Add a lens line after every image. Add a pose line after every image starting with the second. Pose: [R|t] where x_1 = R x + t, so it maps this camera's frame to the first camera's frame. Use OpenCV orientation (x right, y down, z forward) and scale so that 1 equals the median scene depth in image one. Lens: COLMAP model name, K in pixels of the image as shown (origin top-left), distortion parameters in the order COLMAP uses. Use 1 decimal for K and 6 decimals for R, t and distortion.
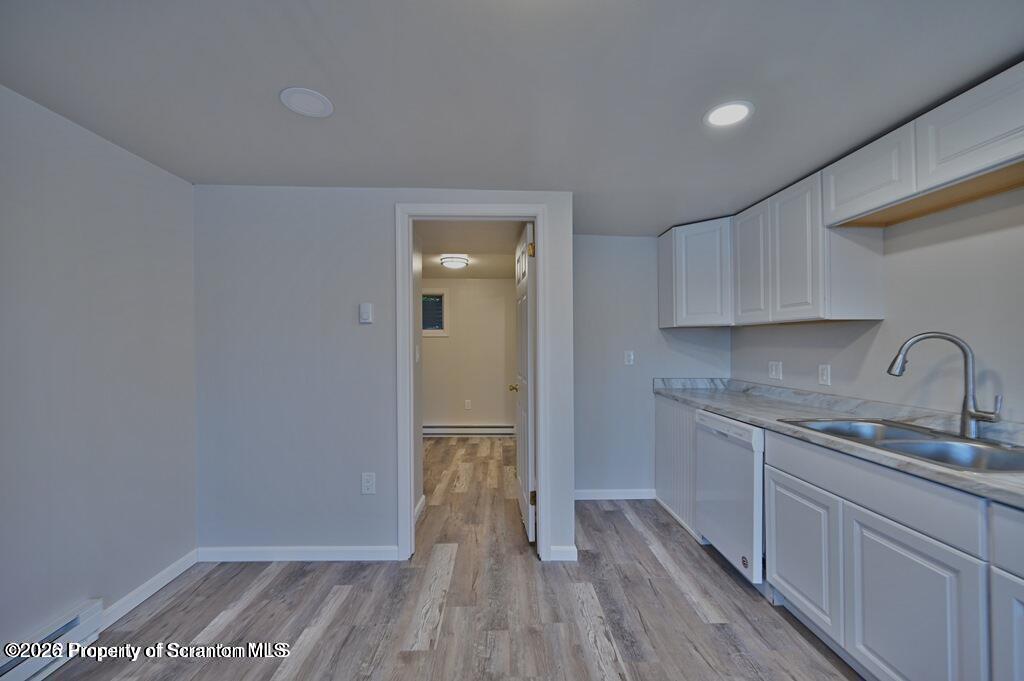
lens RADIAL K [[403.6, 0, 513.7], [0, 403.6, 339.2], [0, 0, 1]] dist [-0.000735, 0.000210]
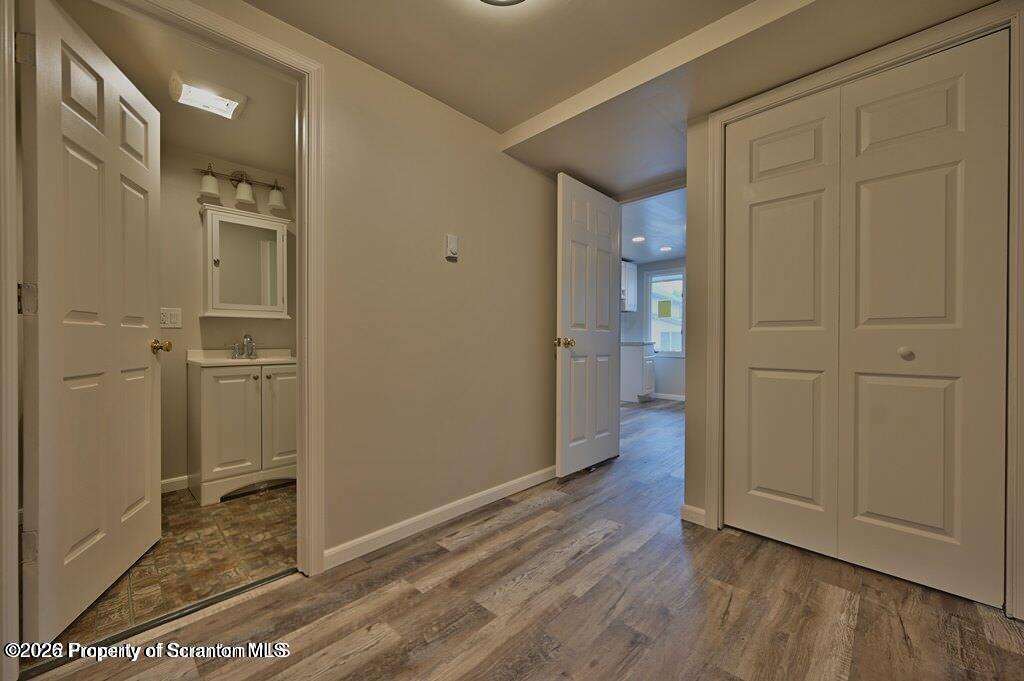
lens RADIAL K [[403.6, 0, 514.3], [0, 403.6, 340.8], [0, 0, 1]] dist [-0.000735, 0.000210]
pose [[-0.698062, 0.002388, 0.716033, -0.693809], [-0.002613, 0.999979, -0.005882, 0.165250], [-0.716032, -0.005977, -0.698041, 2.277976]]
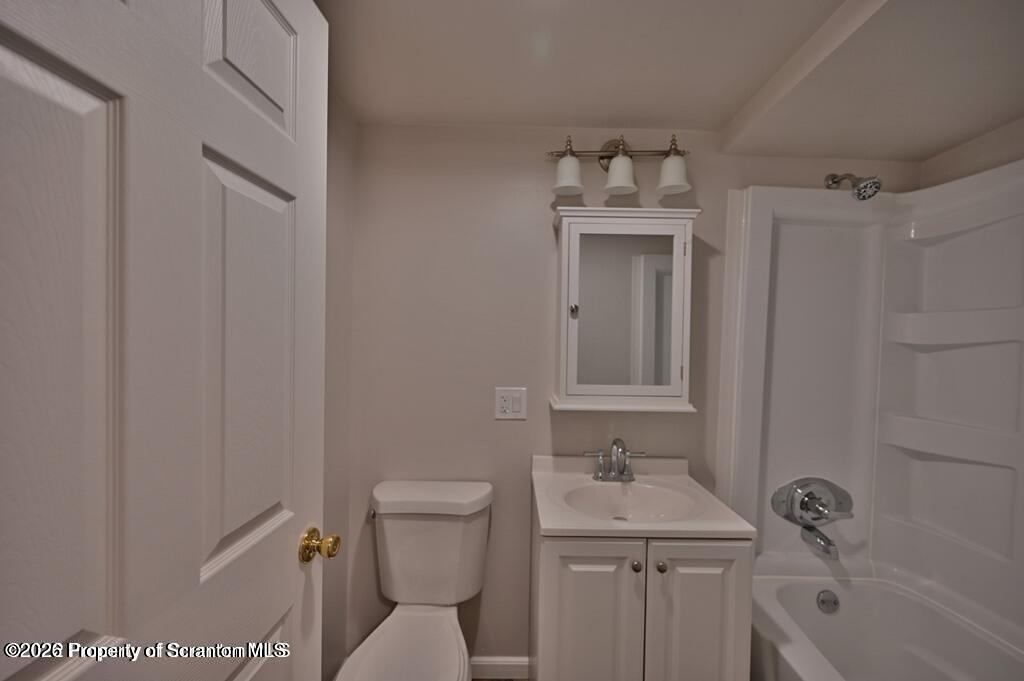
lens RADIAL K [[403.6, 0, 514.4], [0, 403.6, 342.1], [0, 0, 1]] dist [-0.000735, 0.000210]
pose [[0.033591, -0.010186, 0.999384, 0.063007], [-0.027349, 0.999564, 0.011108, -0.012852], [-0.999061, -0.027706, 0.033298, 2.159089]]
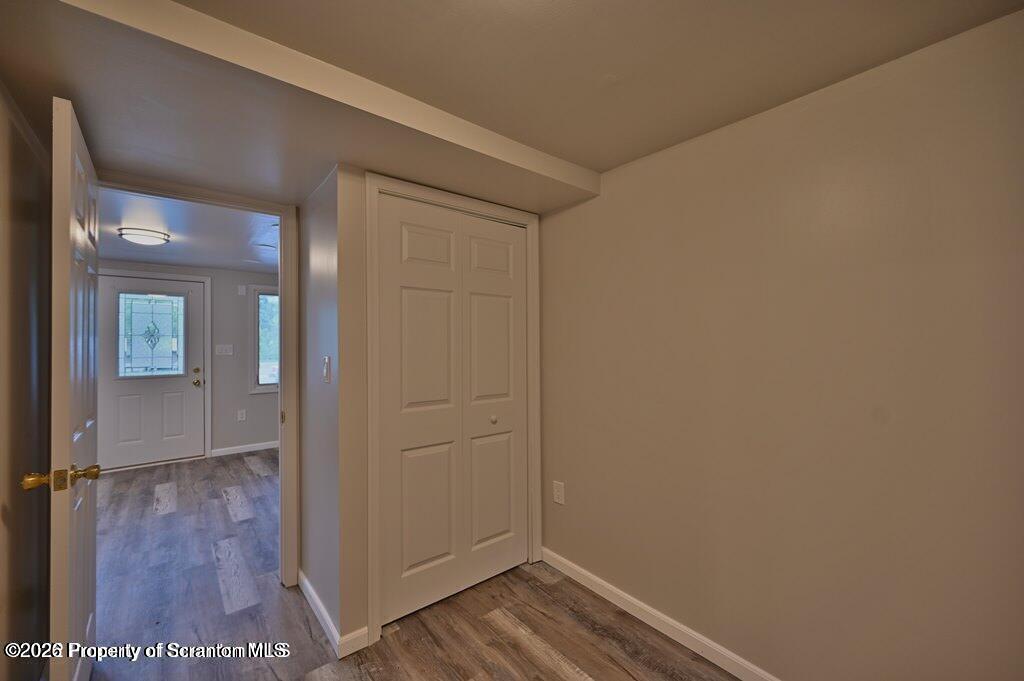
lens RADIAL K [[403.6, 0, 510.6], [0, 403.6, 340.9], [0, 0, 1]] dist [-0.000735, 0.000210]
pose [[-0.784393, 0.004425, -0.620248, -0.097827], [0.013679, 0.999855, -0.010166, 0.001927], [0.620113, -0.016459, -0.784340, 2.137117]]
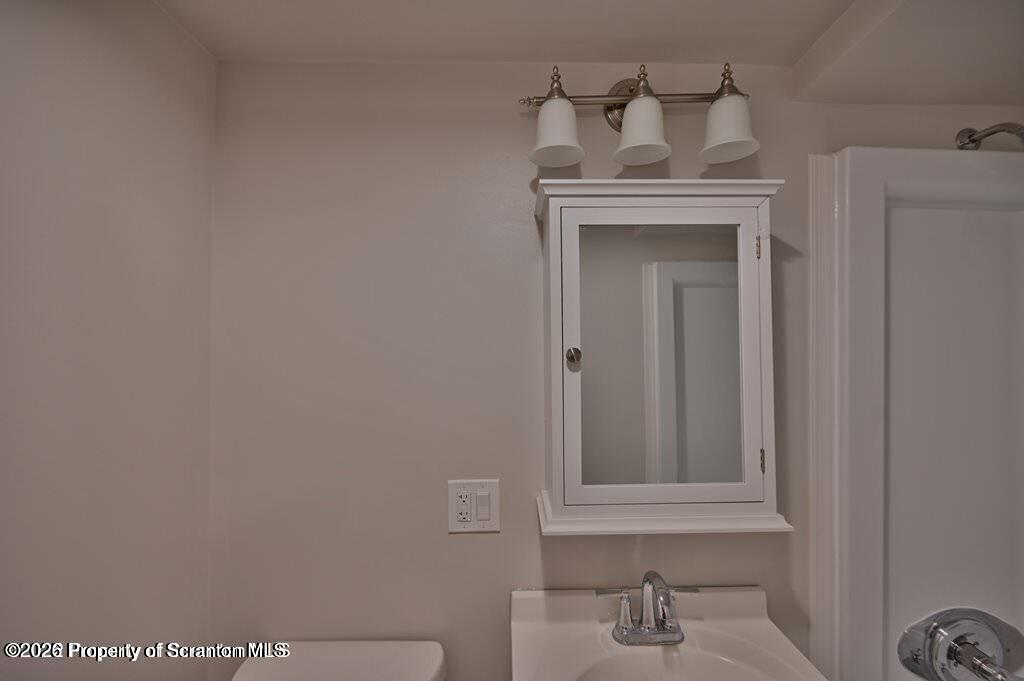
lens RADIAL K [[403.6, 0, 516.4], [0, 403.6, 340.7], [0, 0, 1]] dist [-0.000735, 0.000210]
pose [[0.017430, 0.021913, 0.999608, 0.325518], [-0.002191, 0.999758, -0.021878, -0.063462], [-0.999846, -0.001809, 0.017474, 2.133975]]
